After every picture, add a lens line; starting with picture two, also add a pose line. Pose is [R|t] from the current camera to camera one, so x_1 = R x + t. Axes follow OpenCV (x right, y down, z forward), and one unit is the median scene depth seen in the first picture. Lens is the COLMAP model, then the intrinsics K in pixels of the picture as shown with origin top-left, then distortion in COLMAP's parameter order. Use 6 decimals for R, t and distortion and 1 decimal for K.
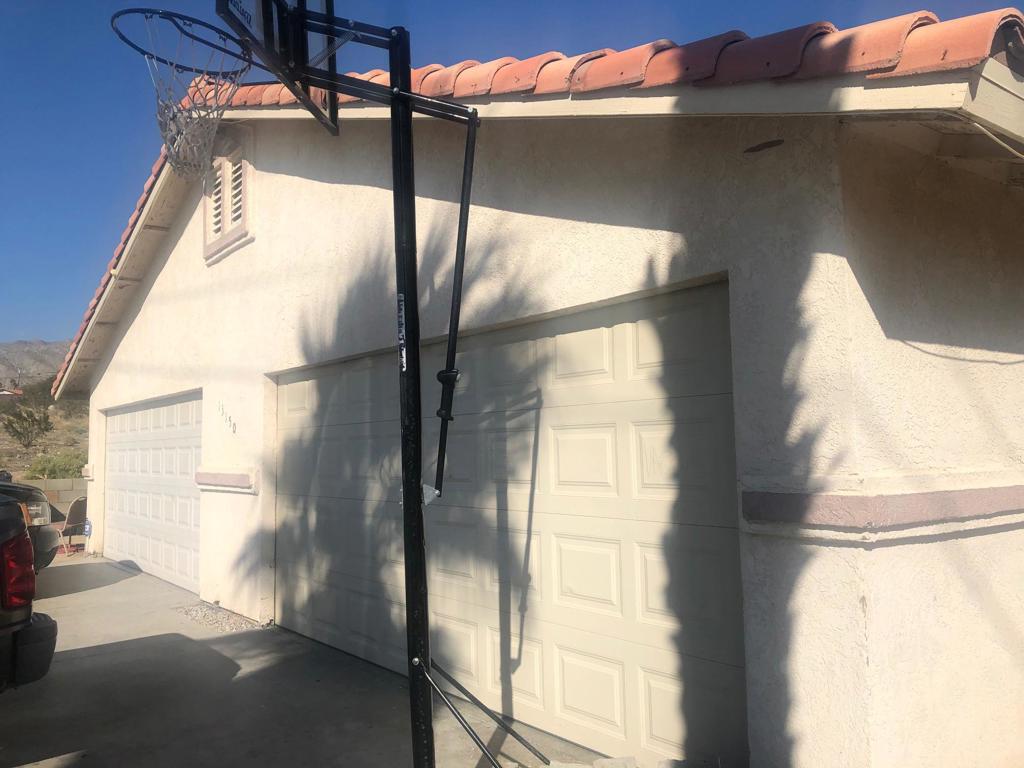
lens RADIAL K [[844.3, 0, 503.5], [0, 844.3, 373.8], [0, 0, 1]] dist [0.055389, -0.059824]
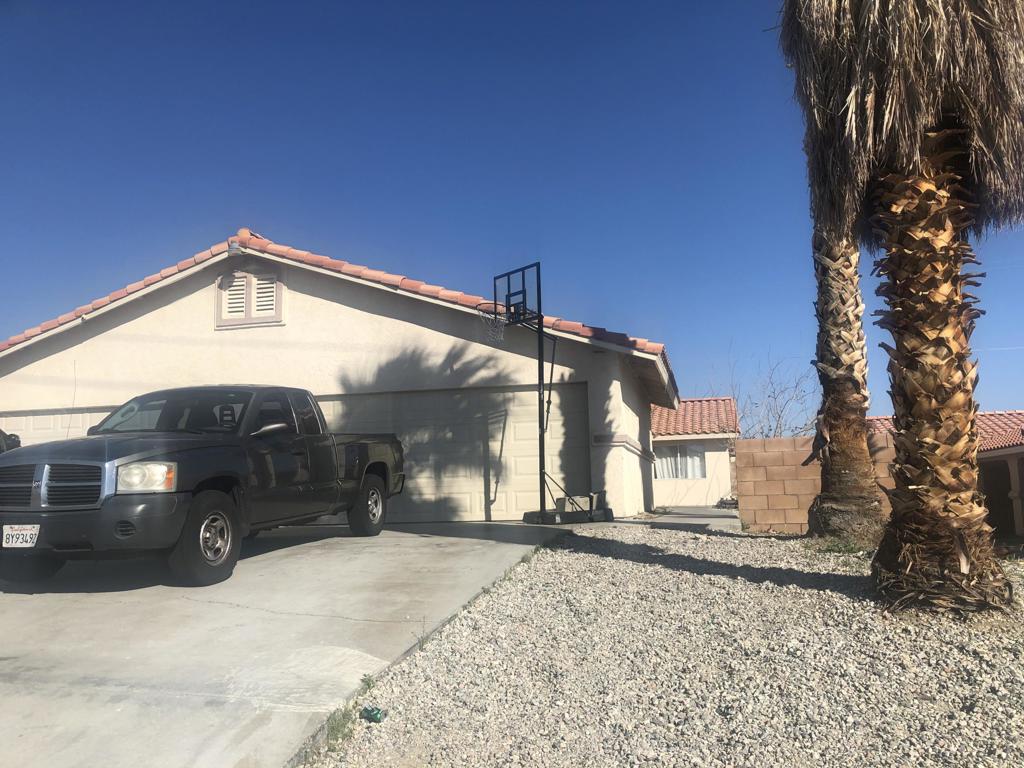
lens RADIAL K [[844.3, 0, 531.5], [0, 844.3, 369.6], [0, 0, 1]] dist [0.055389, -0.059824]
pose [[0.764265, 0.099354, 0.637204, -2.160108], [-0.049930, 0.994212, -0.095133, 0.190052], [-0.642967, 0.040892, 0.764801, -1.623848]]
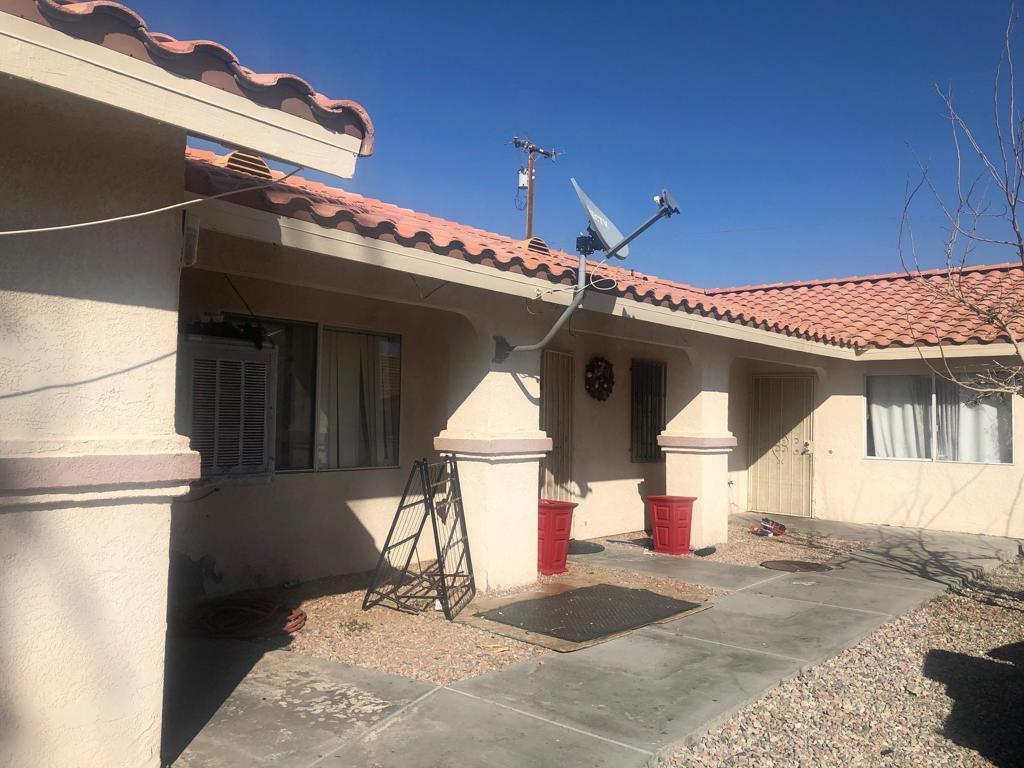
lens RADIAL K [[844.3, 0, 520.9], [0, 844.3, 380.2], [0, 0, 1]] dist [0.055389, -0.059824]
pose [[0.972329, 0.045246, 0.229194, 1.961766], [-0.055086, 0.997806, 0.036712, 0.062498], [-0.227030, -0.048322, 0.972688, 1.011137]]
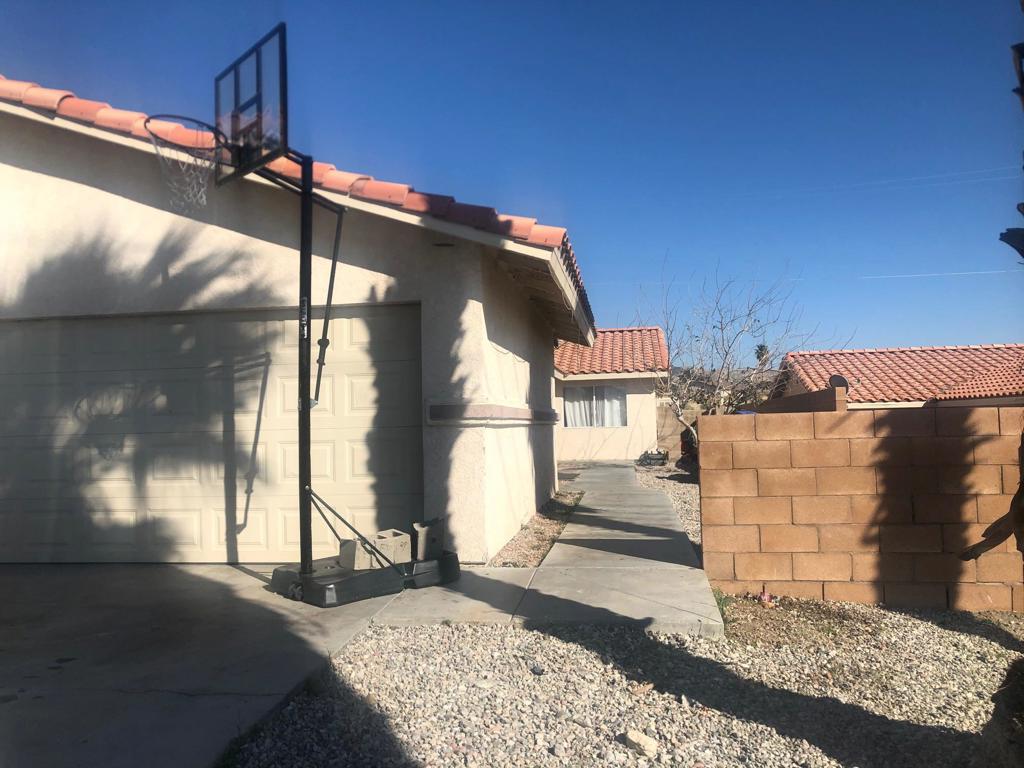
lens RADIAL K [[844.3, 0, 506.2], [0, 844.3, 365.2], [0, 0, 1]] dist [0.055389, -0.059824]
pose [[0.719984, 0.049864, 0.692197, -0.876467], [-0.053613, 0.998431, -0.016159, 0.051700], [-0.691917, -0.025477, 0.721528, -0.547353]]
